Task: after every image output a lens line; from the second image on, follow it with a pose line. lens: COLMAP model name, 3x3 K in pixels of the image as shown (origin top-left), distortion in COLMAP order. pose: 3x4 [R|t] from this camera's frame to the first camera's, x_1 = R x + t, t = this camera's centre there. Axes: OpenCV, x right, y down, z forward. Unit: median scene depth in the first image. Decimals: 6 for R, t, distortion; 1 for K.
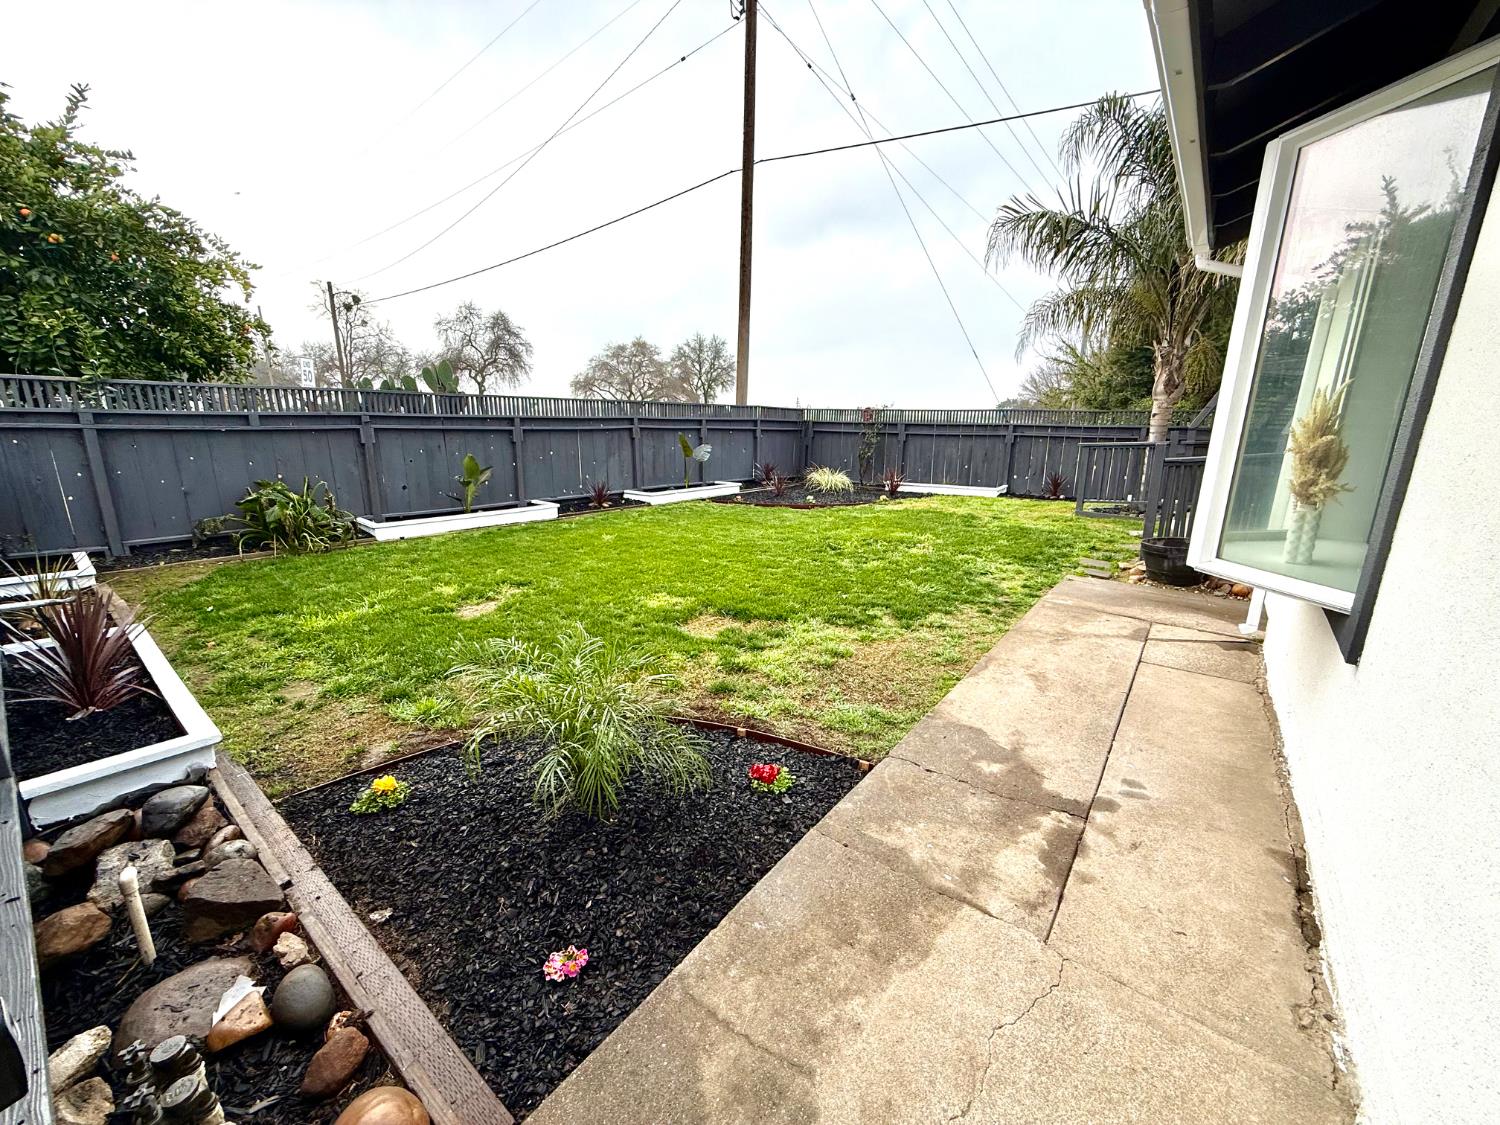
lens RADIAL K [[596.6, 0, 748.4], [0, 596.6, 556.2], [0, 0, 1]] dist [-0.000994, 0.001042]
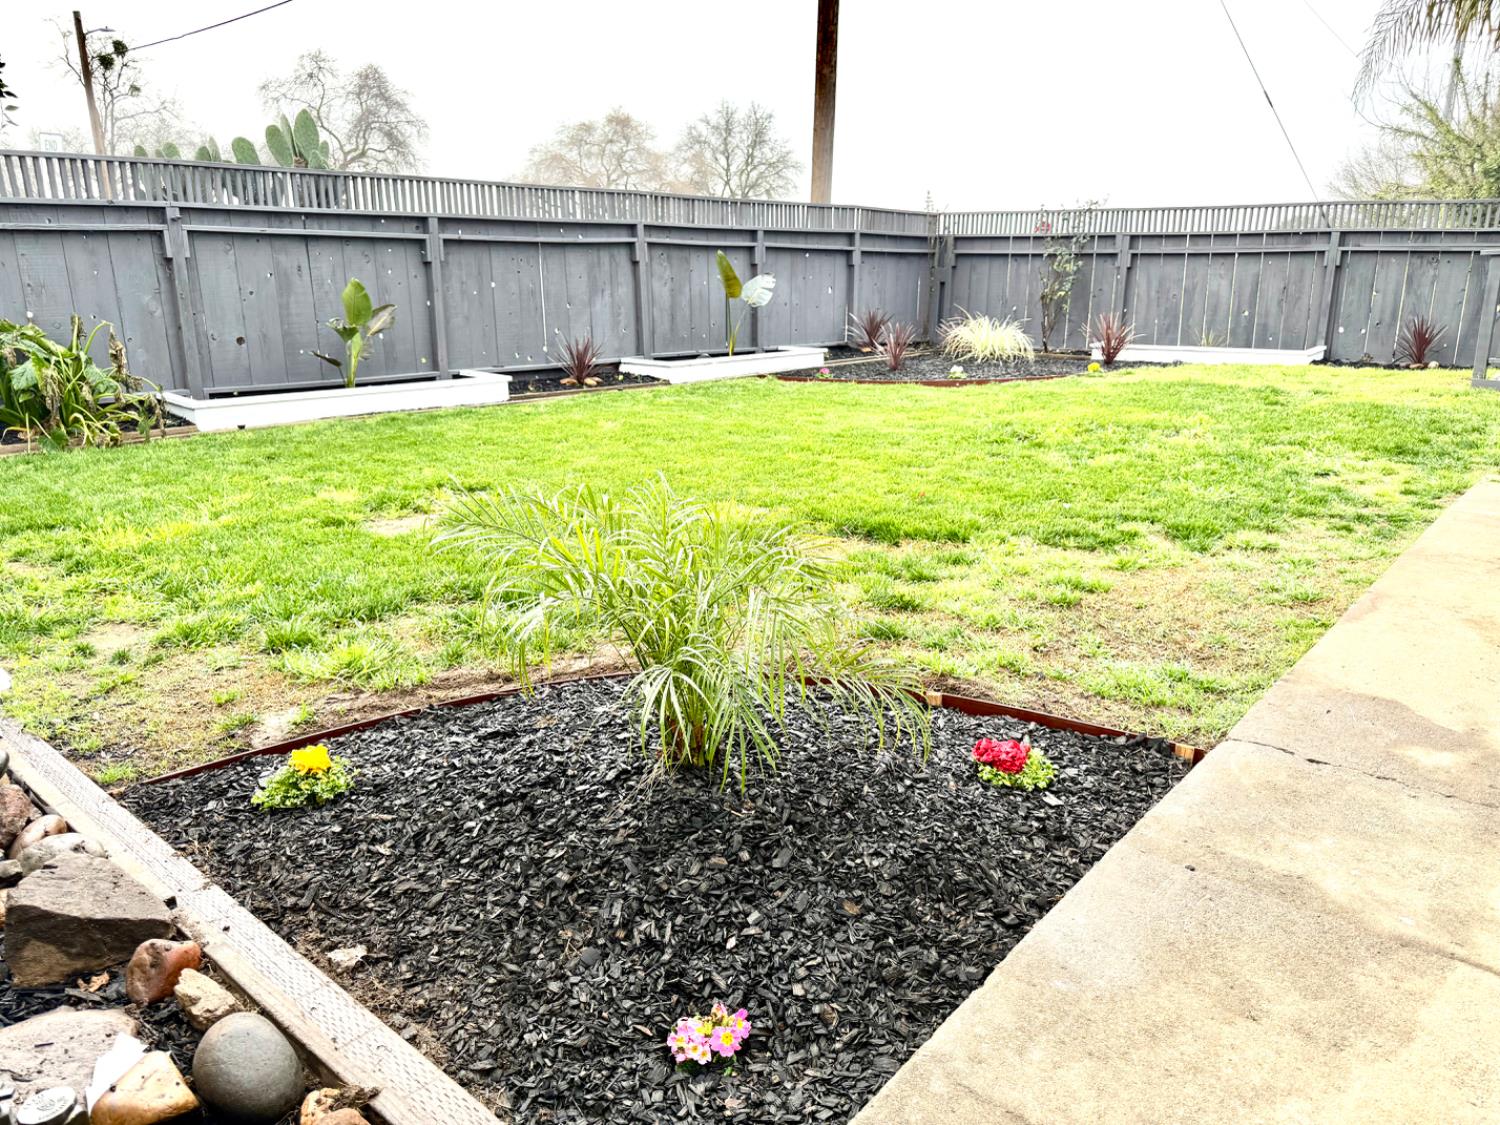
lens RADIAL K [[1059.8, 0, 753.5], [0, 1059.8, 557.1], [0, 0, 1]] dist [0.049304, -0.059541]
pose [[0.998748, -0.000447, -0.050024, -0.110601], [0.002476, 0.999177, 0.040498, 0.112247], [0.049965, -0.040571, 0.997927, 0.038748]]
